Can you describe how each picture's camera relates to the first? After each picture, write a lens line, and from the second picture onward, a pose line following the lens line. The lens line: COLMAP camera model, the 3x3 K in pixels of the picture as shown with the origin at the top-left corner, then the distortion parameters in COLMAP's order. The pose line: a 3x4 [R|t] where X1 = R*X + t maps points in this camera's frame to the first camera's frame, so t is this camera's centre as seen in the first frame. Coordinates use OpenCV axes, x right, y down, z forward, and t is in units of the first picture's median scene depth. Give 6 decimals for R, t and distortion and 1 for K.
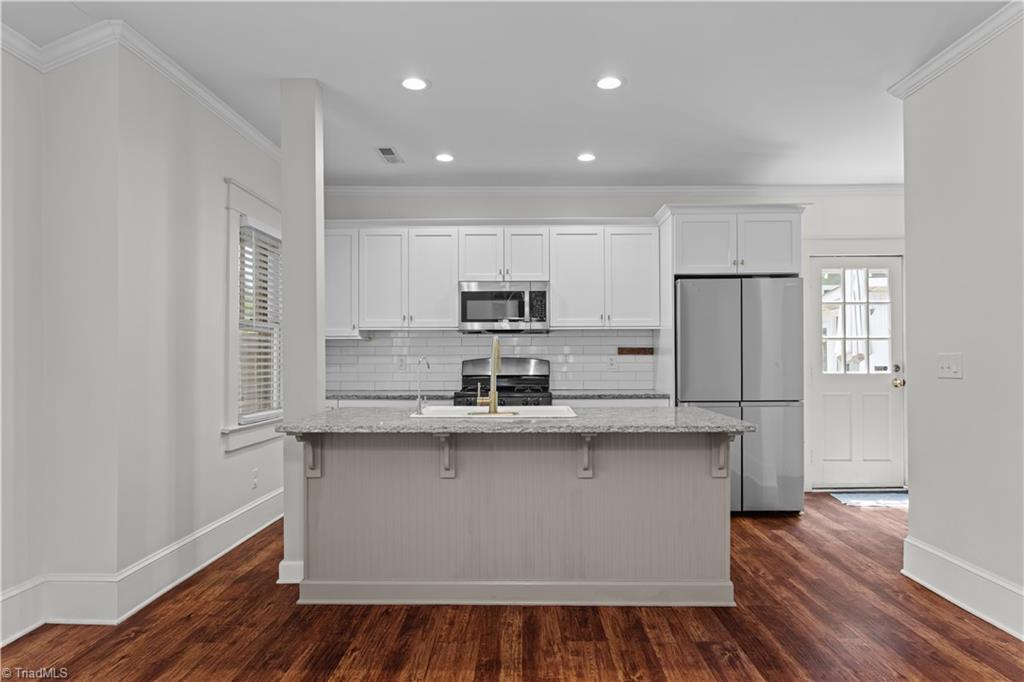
lens RADIAL K [[594.3, 0, 520.3], [0, 594.3, 355.8], [0, 0, 1]] dist [-0.014192, 0.000998]
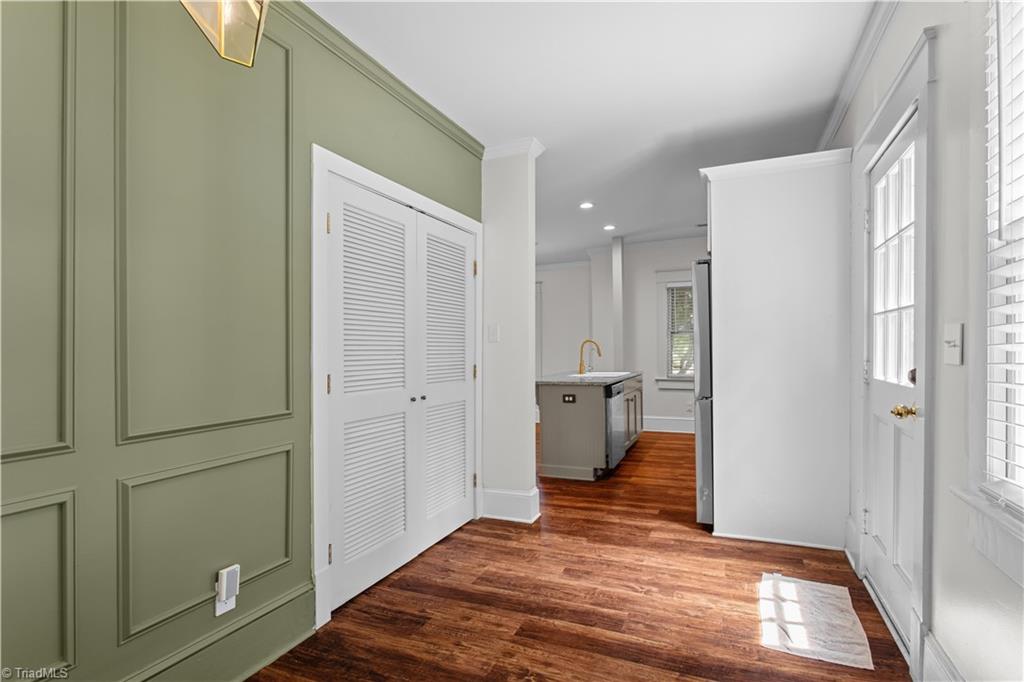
lens RADIAL K [[507.4, 0, 513.4], [0, 507.4, 346.3], [0, 0, 1]] dist [-0.008122, -0.000020]
pose [[-0.386593, 0.004144, -0.922241, 1.160870], [0.013747, 0.999905, -0.001269, -0.006752], [0.922148, -0.013169, -0.386614, 0.939062]]
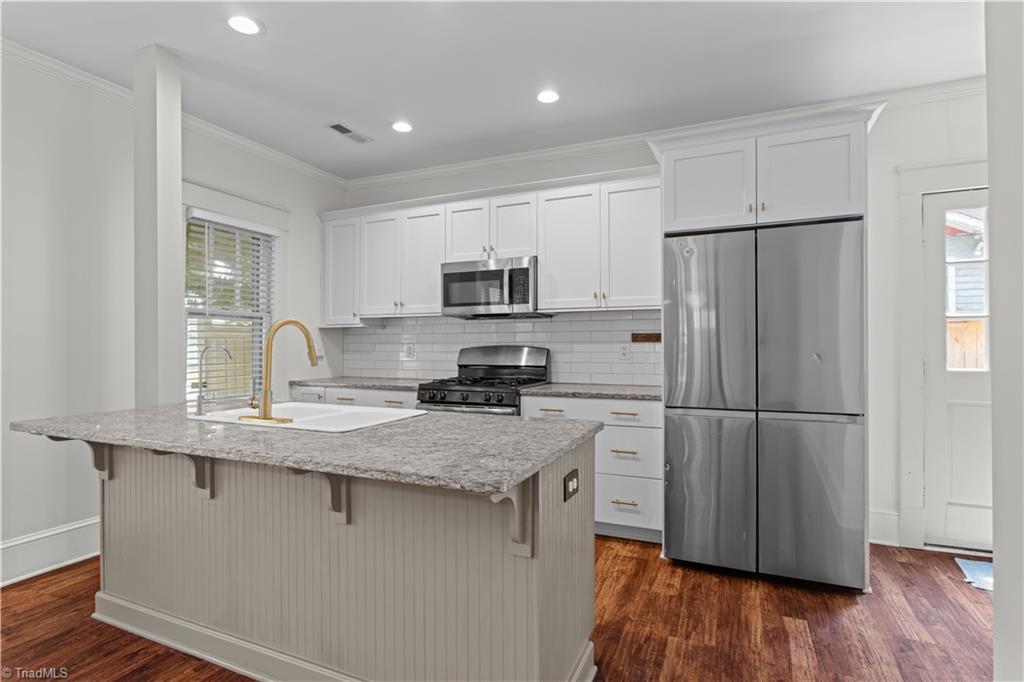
lens RADIAL K [[507.4, 0, 511.9], [0, 507.4, 343.8], [0, 0, 1]] dist [-0.008122, -0.000020]
pose [[0.920376, 0.000423, -0.391034, 0.308525], [0.000001, 0.999999, 0.001084, -0.000566], [0.391035, -0.000998, 0.920375, 0.322394]]
